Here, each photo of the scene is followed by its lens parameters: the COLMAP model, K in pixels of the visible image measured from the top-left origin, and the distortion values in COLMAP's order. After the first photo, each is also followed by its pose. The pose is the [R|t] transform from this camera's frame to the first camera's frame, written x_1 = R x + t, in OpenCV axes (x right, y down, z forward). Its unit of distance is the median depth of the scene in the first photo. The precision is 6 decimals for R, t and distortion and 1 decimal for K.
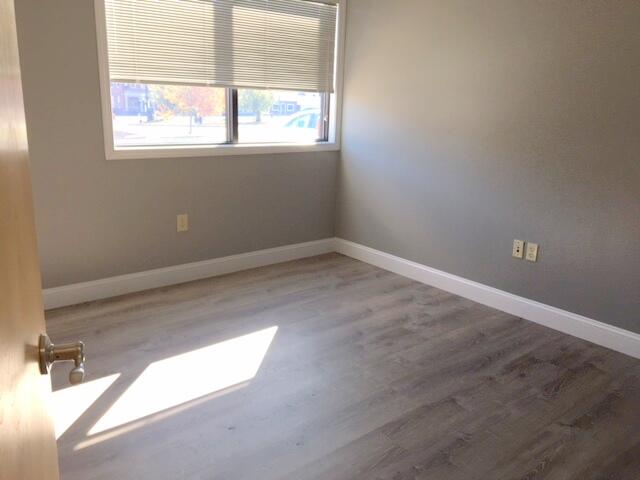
lens RADIAL K [[557.9, 0, 320.2], [0, 557.9, 238.2], [0, 0, 1]] dist [0.073771, -0.115002]
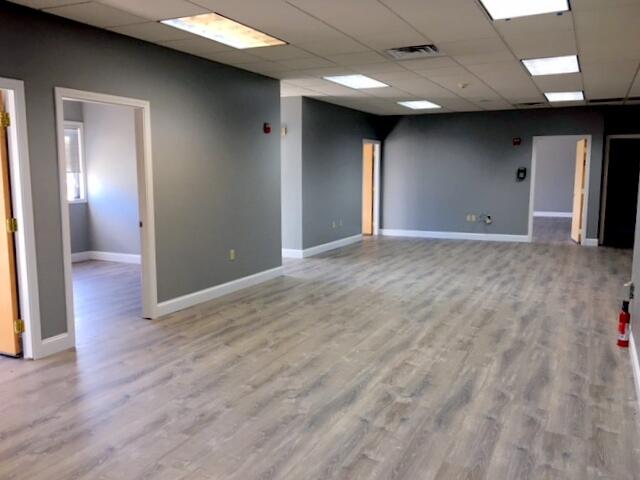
lens RADIAL K [[557.9, 0, 320.1], [0, 557.9, 239.0], [0, 0, 1]] dist [0.073771, -0.115002]
pose [[0.908803, -0.085151, 0.408444, -0.038090], [0.125063, 0.989535, -0.071975, 0.199210], [-0.398041, 0.116493, 0.909941, -1.021455]]
